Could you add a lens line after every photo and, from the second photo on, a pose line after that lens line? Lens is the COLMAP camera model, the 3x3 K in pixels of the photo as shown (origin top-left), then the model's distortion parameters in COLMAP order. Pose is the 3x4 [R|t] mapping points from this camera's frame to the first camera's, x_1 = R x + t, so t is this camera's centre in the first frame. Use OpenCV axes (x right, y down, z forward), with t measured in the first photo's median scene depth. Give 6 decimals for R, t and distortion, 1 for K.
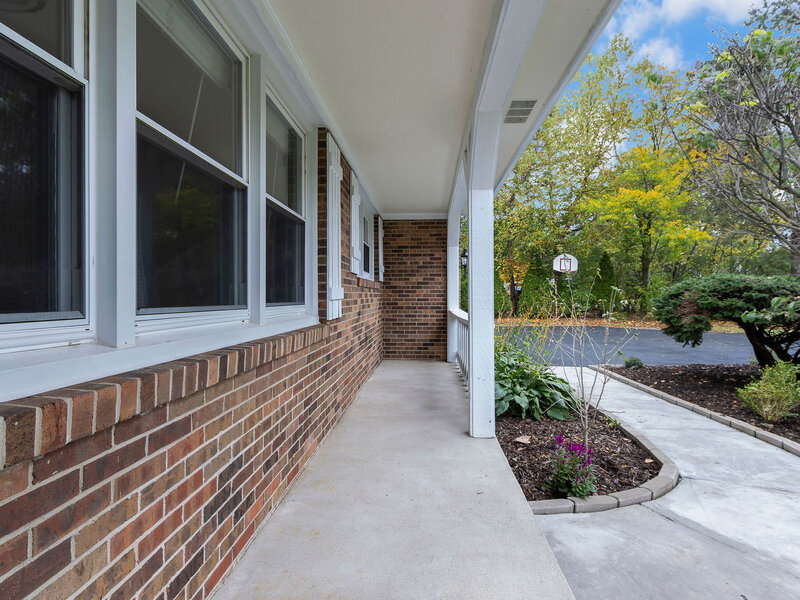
lens RADIAL K [[388.2, 0, 400.0], [0, 388.2, 300.0], [0, 0, 1]] dist [0.000946, 0.000112]
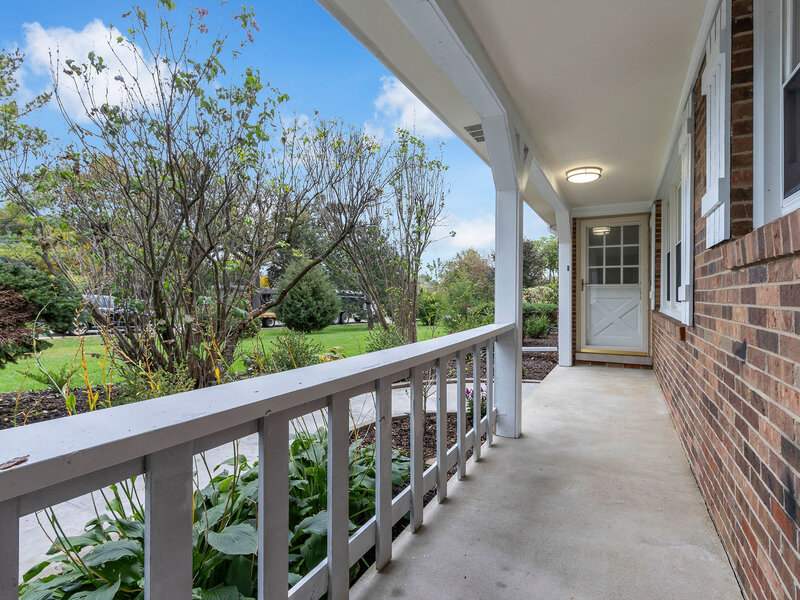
lens RADIAL K [[388.2, 0, 400.0], [0, 388.2, 300.0], [0, 0, 1]] dist [0.000946, 0.000112]
pose [[-0.896106, -0.008208, 0.443764, 0.008127], [-0.002305, 0.999902, 0.013839, -0.013706], [-0.443834, 0.011378, -0.896037, 1.716047]]
